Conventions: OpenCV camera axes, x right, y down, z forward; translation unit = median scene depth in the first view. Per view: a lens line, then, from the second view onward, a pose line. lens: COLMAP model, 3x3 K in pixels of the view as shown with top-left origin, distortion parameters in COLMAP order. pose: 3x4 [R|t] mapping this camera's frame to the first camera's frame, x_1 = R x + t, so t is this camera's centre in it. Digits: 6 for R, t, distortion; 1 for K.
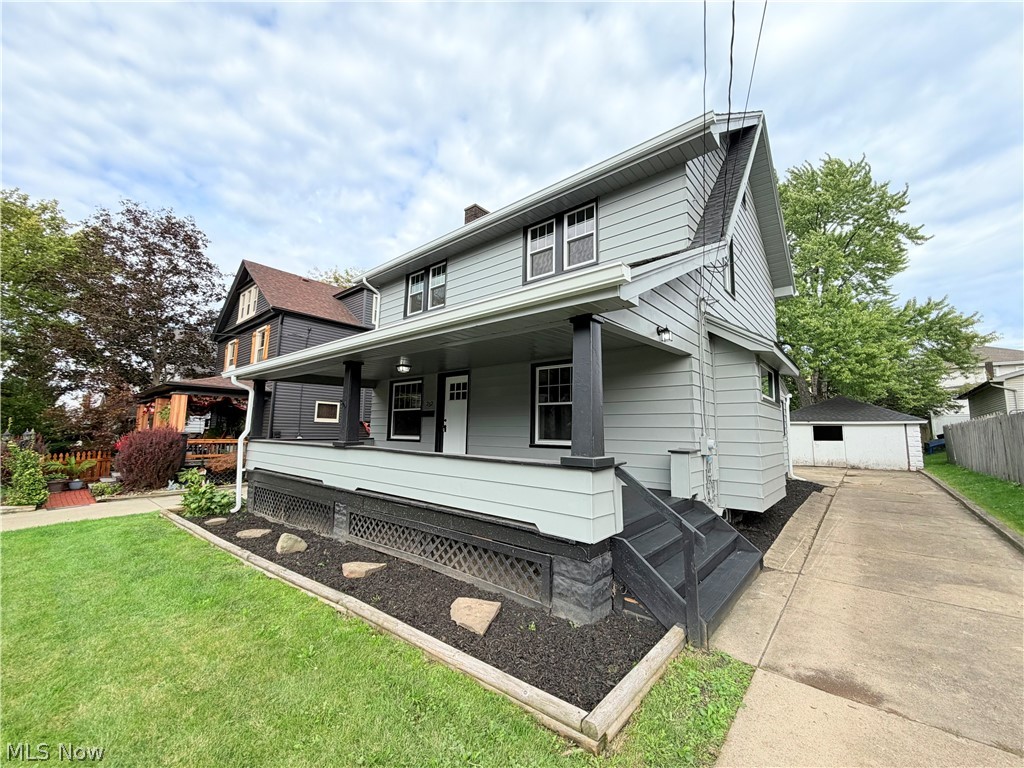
lens RADIAL K [[406.7, 0, 512.0], [0, 406.7, 384.0], [0, 0, 1]] dist [0.001065, -0.000028]
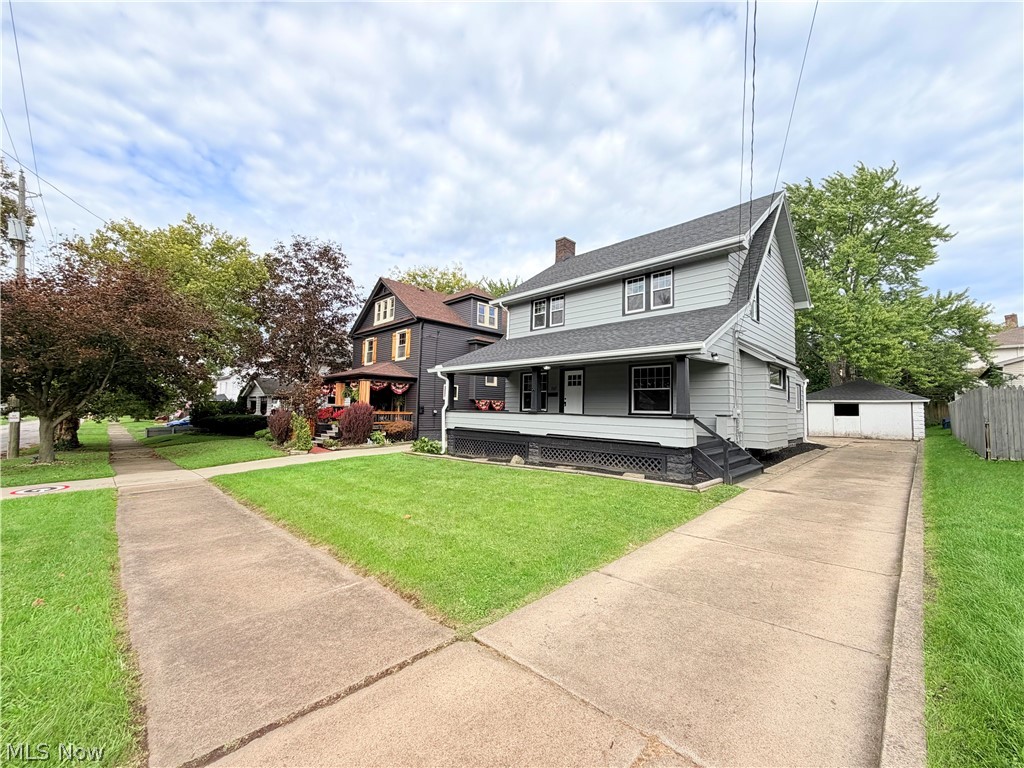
lens RADIAL K [[406.7, 0, 512.0], [0, 406.7, 384.0], [0, 0, 1]] dist [0.001065, -0.000028]
pose [[0.996943, -0.000928, -0.078125, -0.223098], [0.005122, 0.998555, 0.053495, -0.047486], [0.077963, -0.053732, 0.995507, -0.516556]]
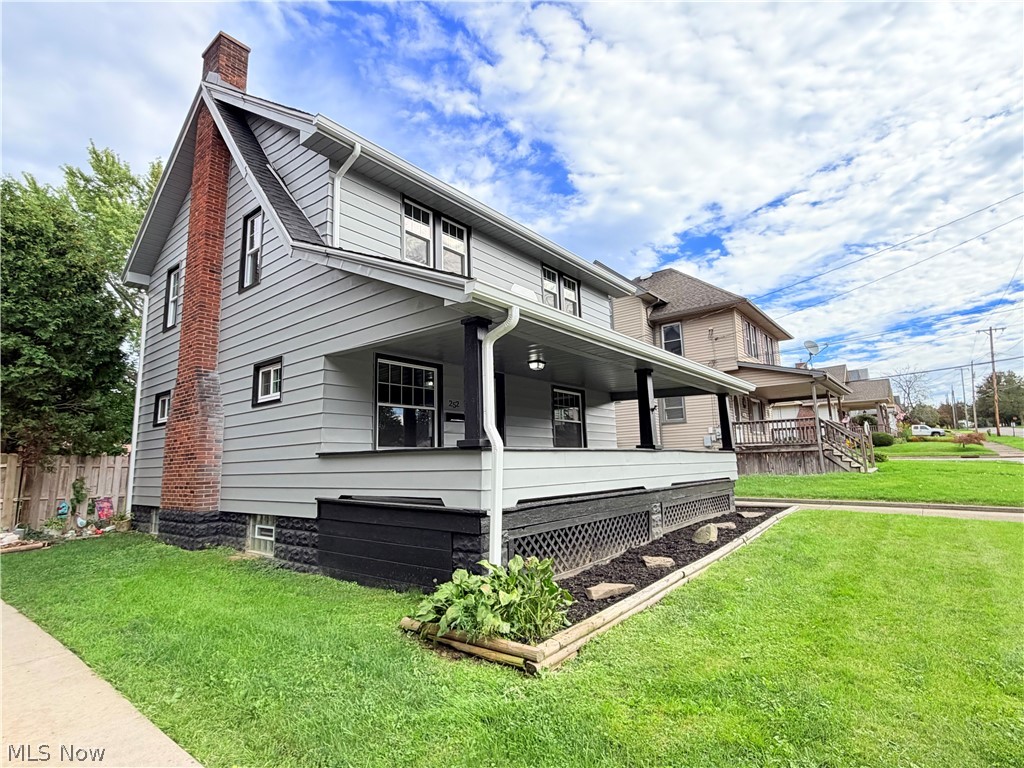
lens RADIAL K [[526.9, 0, 512.0], [0, 526.9, 384.0], [0, 0, 1]] dist [-0.000093, -0.000019]
pose [[-0.035922, 0.135982, 0.990060, -1.077238], [-0.093359, 0.985910, -0.138799, 0.126751], [-0.994984, -0.097417, -0.022721, 0.858044]]
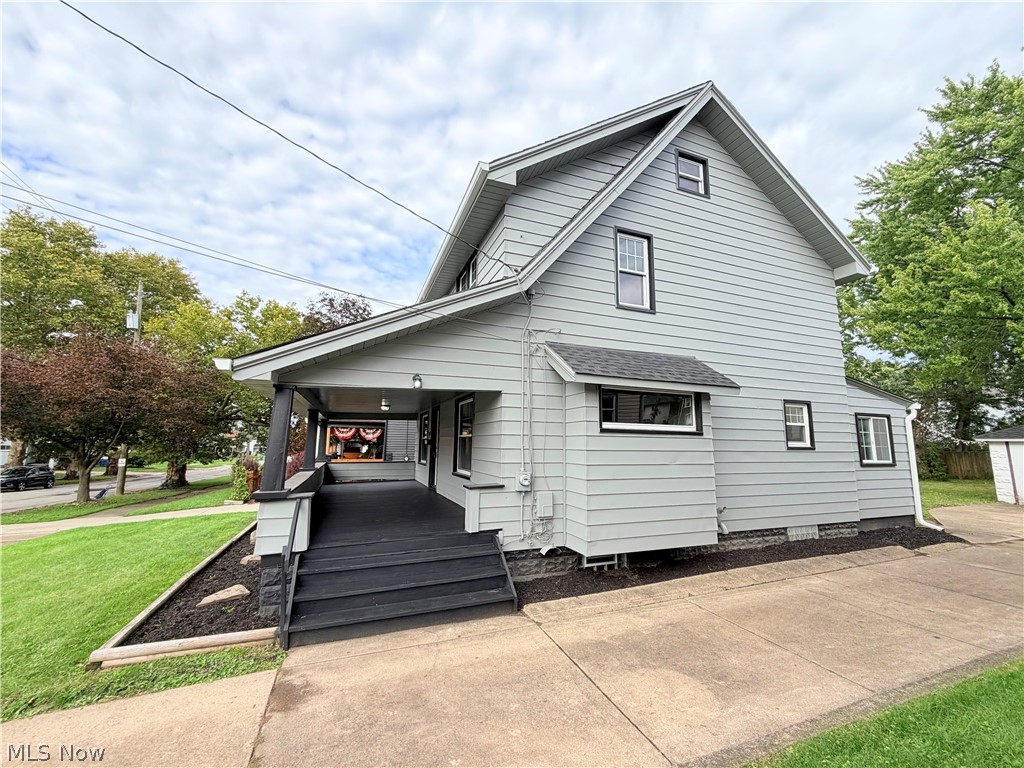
lens RADIAL K [[407.2, 0, 512.8], [0, 407.2, 381.0], [0, 0, 1]] dist [0.001847, 0.000136]
pose [[0.880686, -0.078049, -0.467226, 0.535313], [0.057921, 0.996674, -0.057316, -0.021014], [0.470146, 0.023415, 0.882278, 0.059100]]
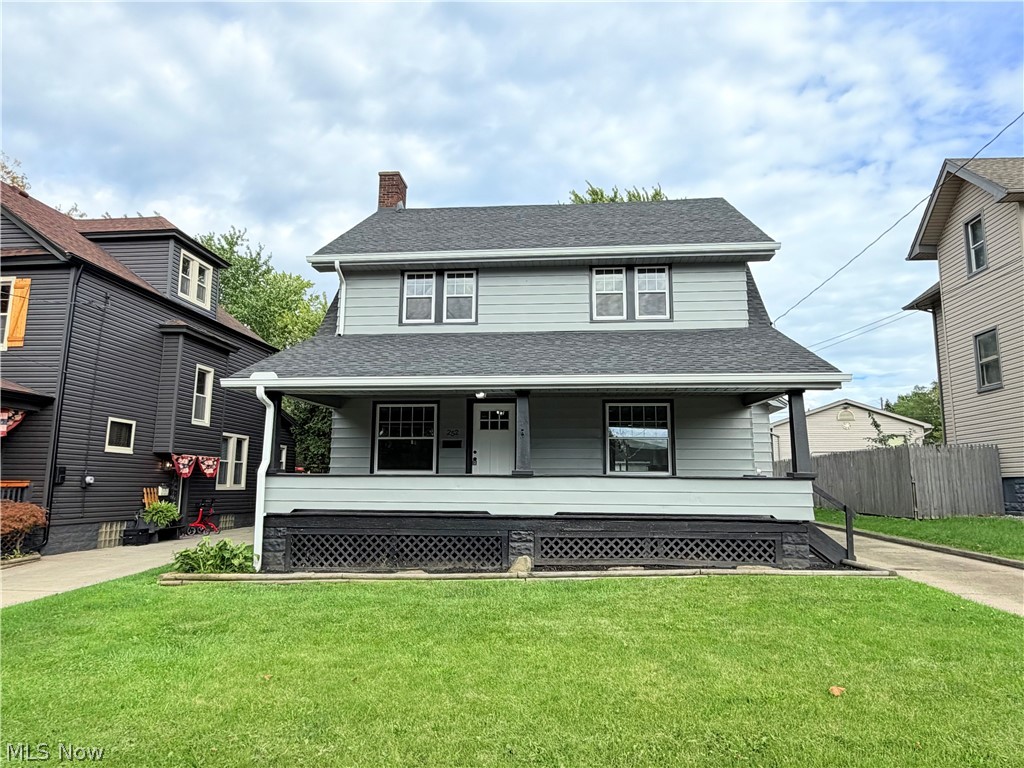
lens RADIAL K [[659.2, 0, 512.0], [0, 659.2, 384.0], [0, 0, 1]] dist [-0.007872, -0.001175]
pose [[0.815875, 0.077904, 0.572956, -0.844215], [-0.062004, 0.996956, -0.047263, 0.003816], [-0.574894, 0.003035, 0.818222, -0.198602]]
